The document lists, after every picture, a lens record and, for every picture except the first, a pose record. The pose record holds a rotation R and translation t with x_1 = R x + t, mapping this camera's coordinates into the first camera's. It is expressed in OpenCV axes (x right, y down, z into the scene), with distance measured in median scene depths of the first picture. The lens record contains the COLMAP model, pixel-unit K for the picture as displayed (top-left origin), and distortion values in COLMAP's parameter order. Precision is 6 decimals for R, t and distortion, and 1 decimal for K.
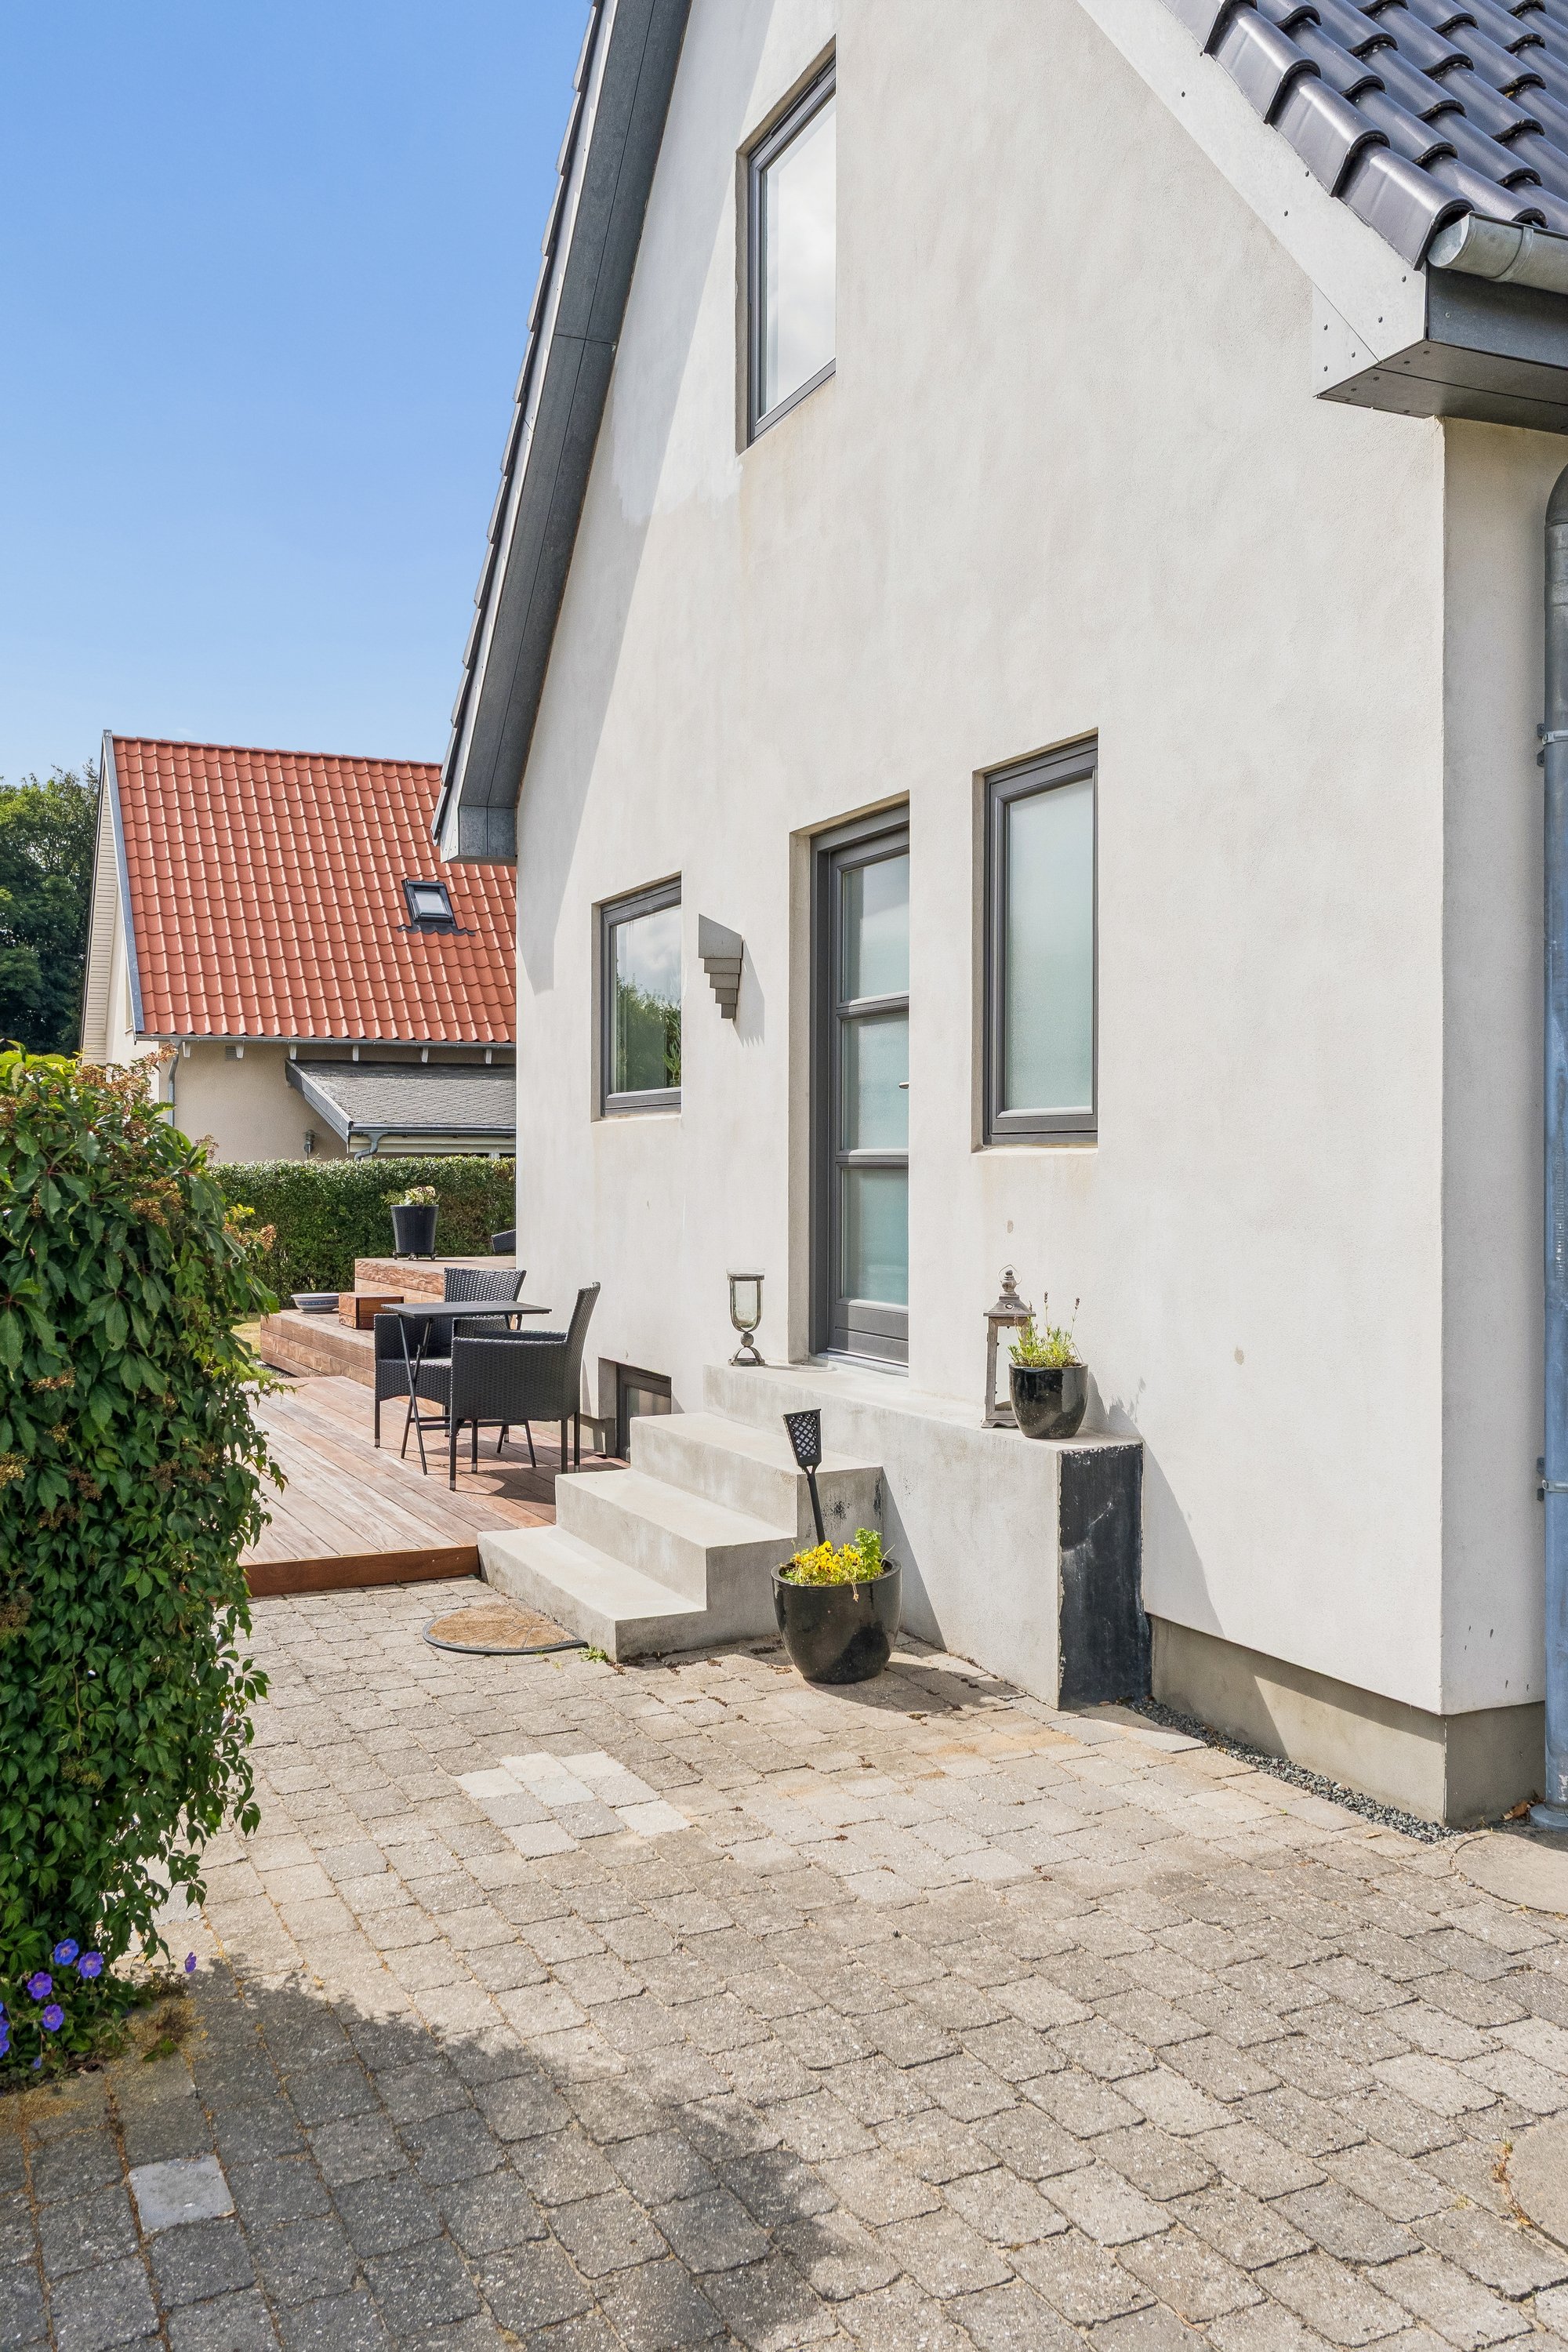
lens RADIAL K [[1974.0, 0, 780.2], [0, 1974.0, 1168.2], [0, 0, 1]] dist [0.005861, 0.005628]
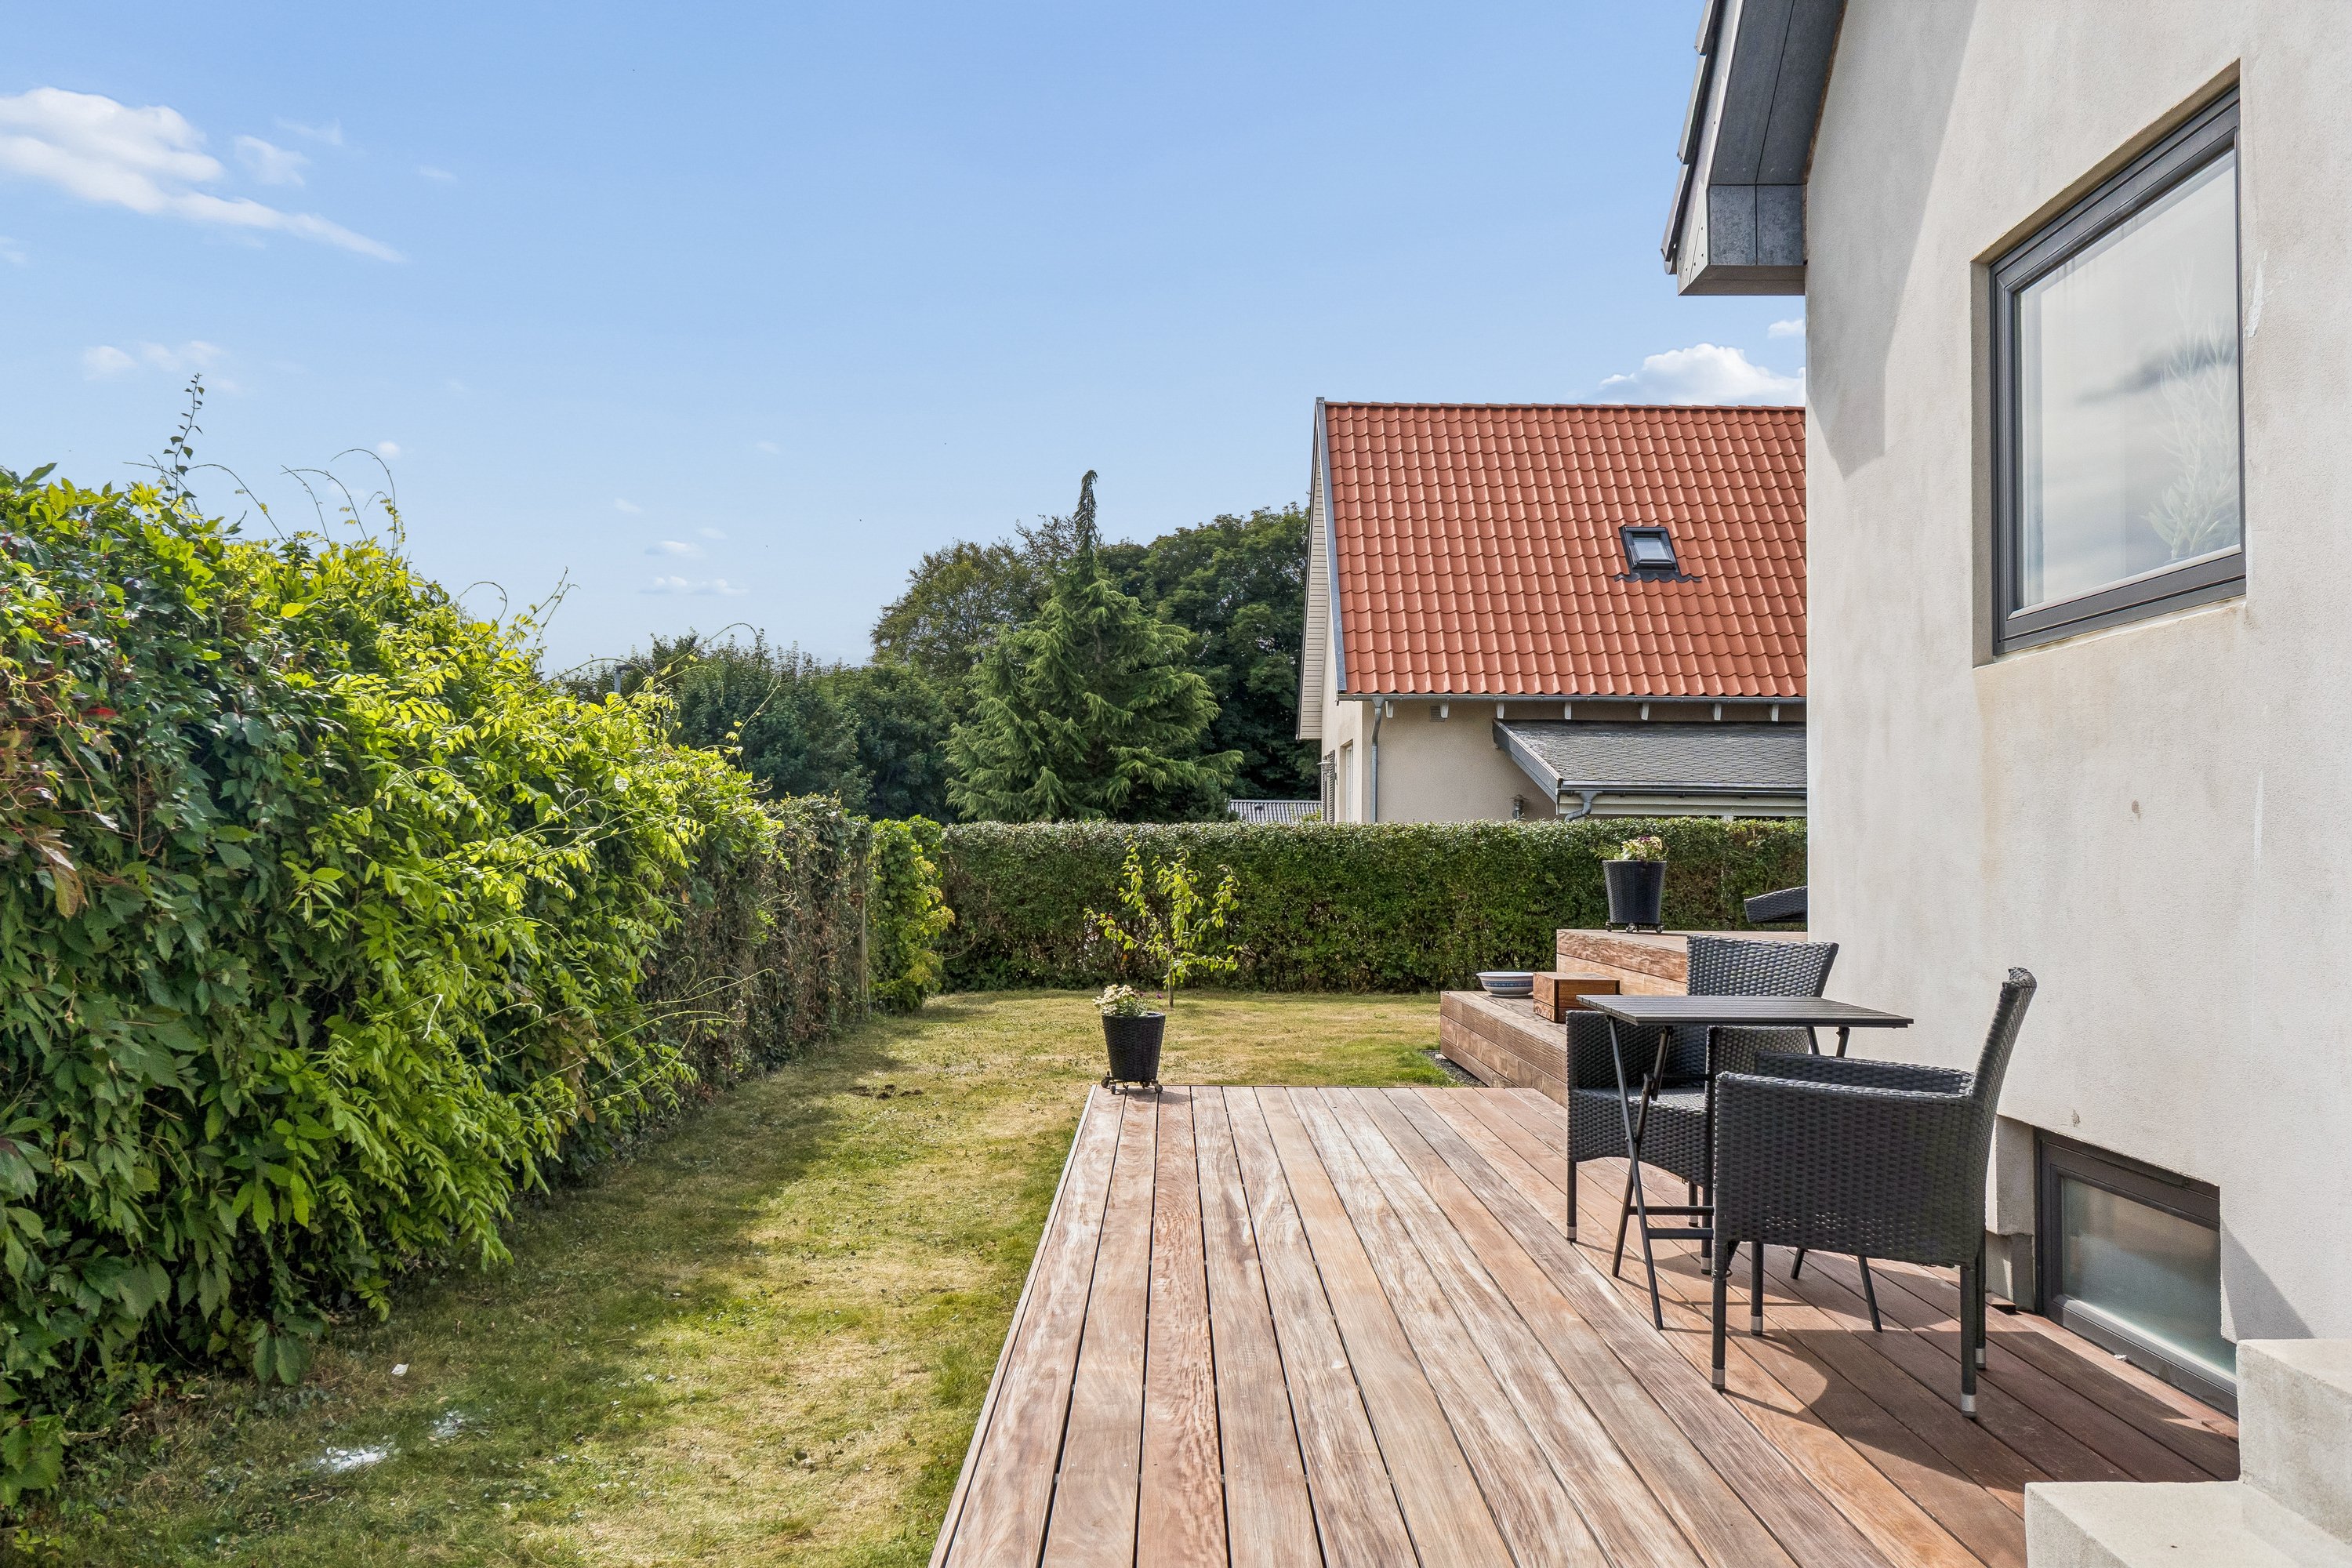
lens RADIAL K [[1793.5, 0, 1168.2], [0, 1793.5, 784.0], [0, 0, 1]] dist [-0.001135, -0.000950]
pose [[0.906346, -0.007853, -0.422462, -0.039441], [-0.009924, 0.999156, -0.039863, 0.013155], [0.422419, 0.040322, 0.905503, 0.209677]]
